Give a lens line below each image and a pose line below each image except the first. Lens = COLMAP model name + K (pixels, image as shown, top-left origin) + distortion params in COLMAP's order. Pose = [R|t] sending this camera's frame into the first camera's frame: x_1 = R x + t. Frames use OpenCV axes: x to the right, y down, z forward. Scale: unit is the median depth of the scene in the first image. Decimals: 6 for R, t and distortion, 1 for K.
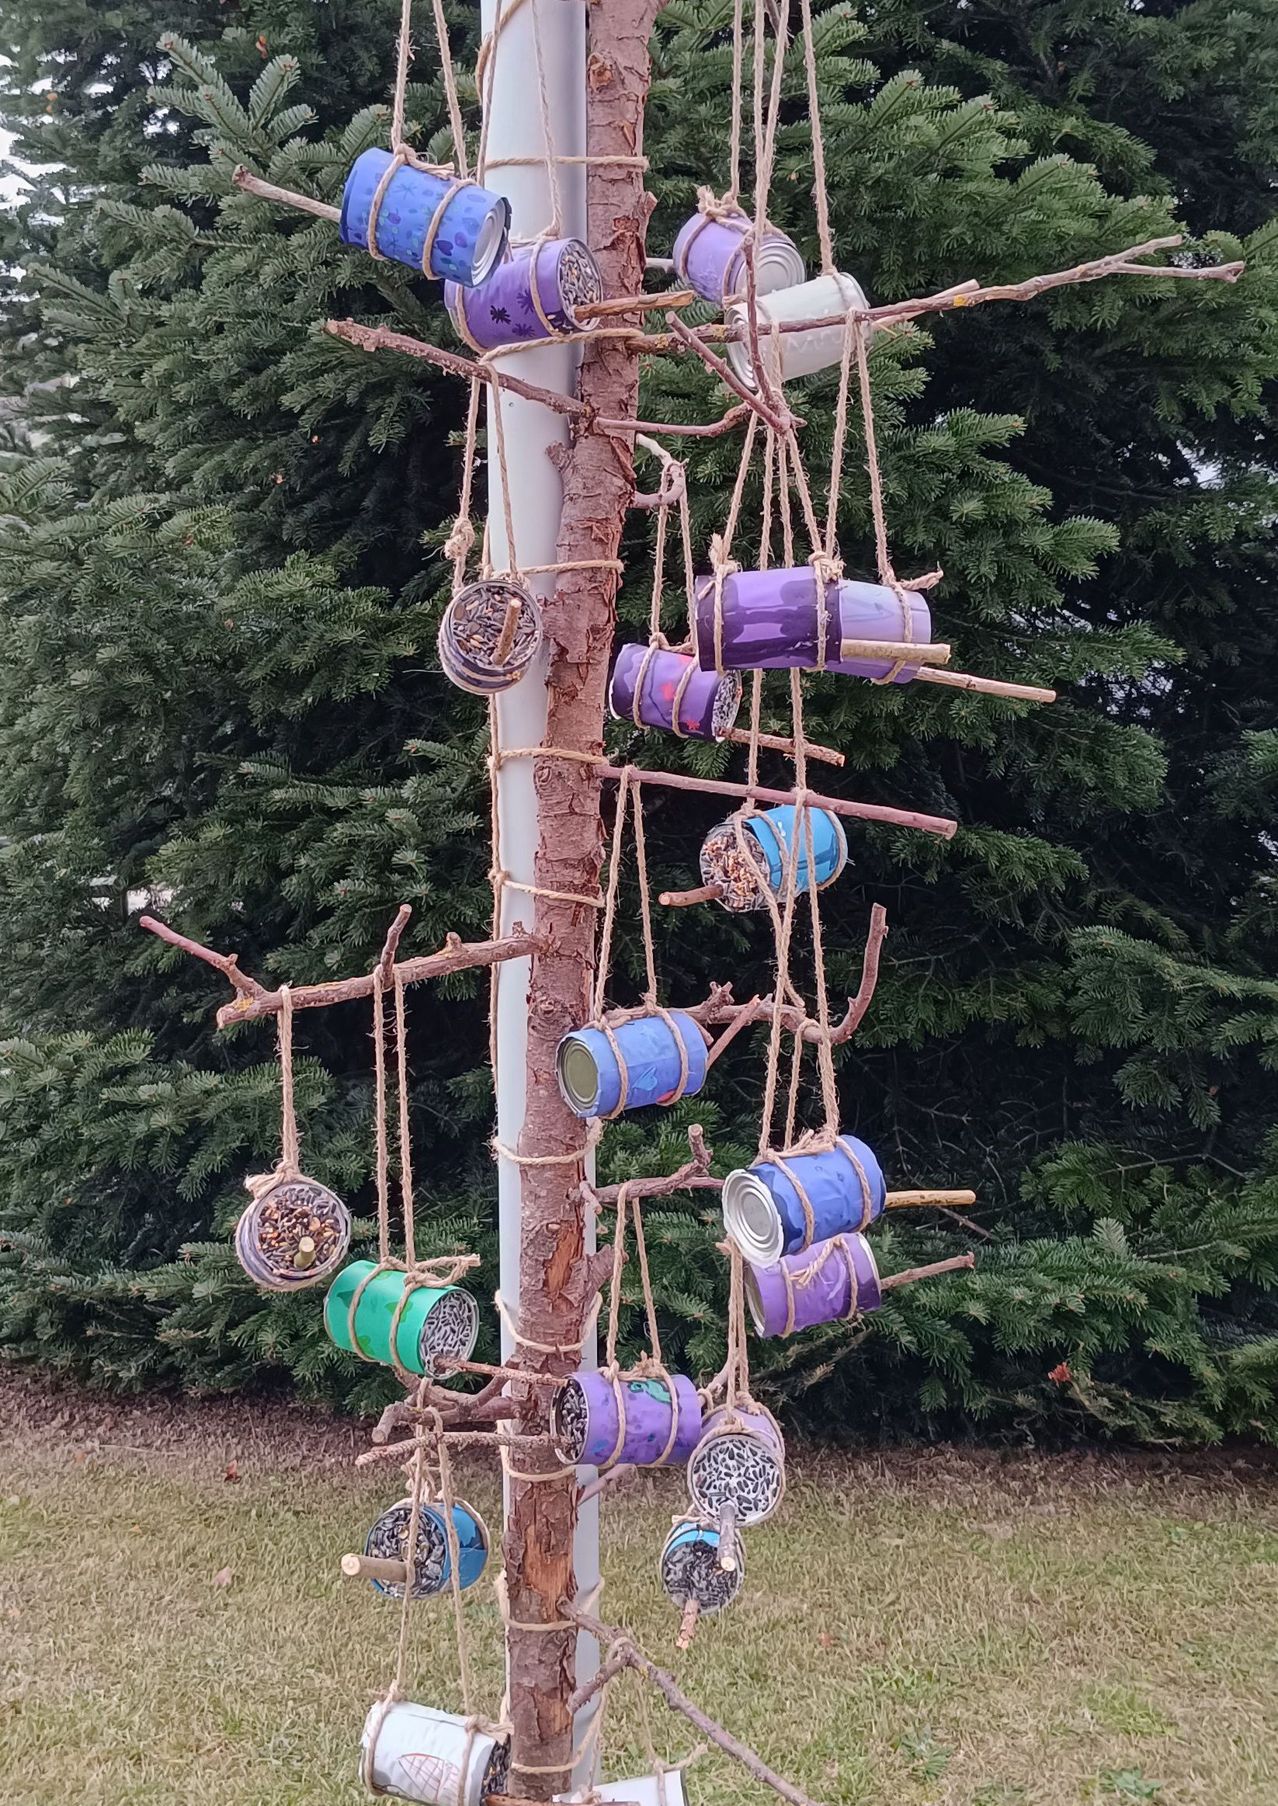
lens RADIAL K [[2153.3, 0, 639.2], [0, 2153.3, 904.1], [0, 0, 1]] dist [0.024048, 0.000000]
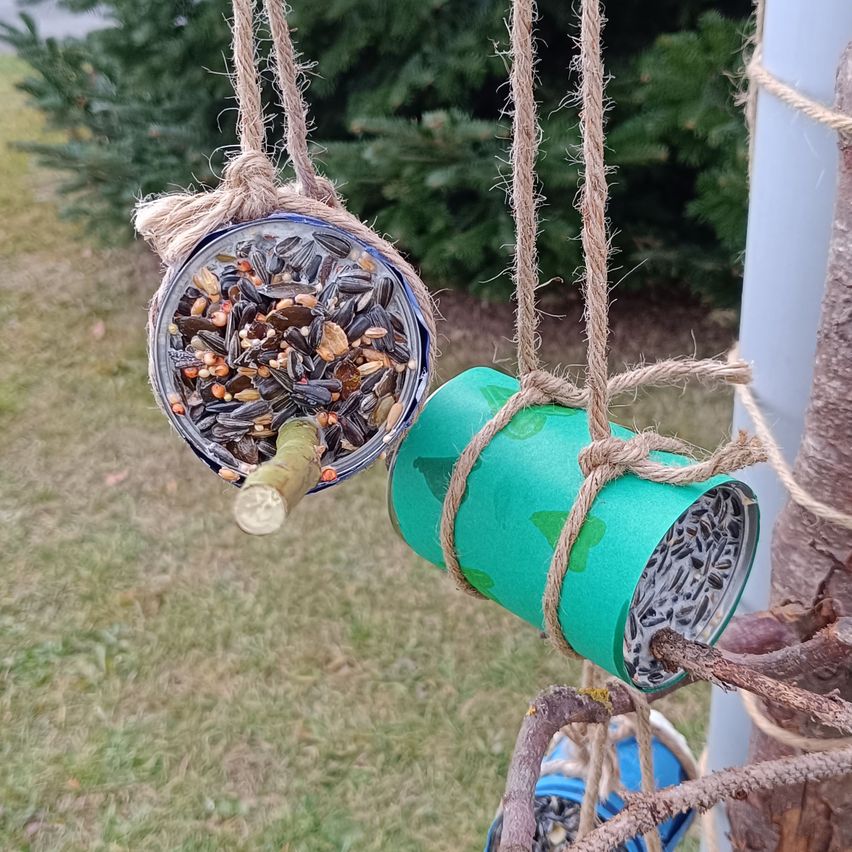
lens RADIAL K [[1375.9, 0, 426.0], [0, 1375.9, 426.2], [0, 0, 1]] dist [-0.021781, 0.000000]
pose [[0.985690, 0.042663, -0.163081, -0.095642], [0.022507, 0.925473, 0.378145, 0.075337], [0.167059, -0.376404, 0.911269, 0.766425]]
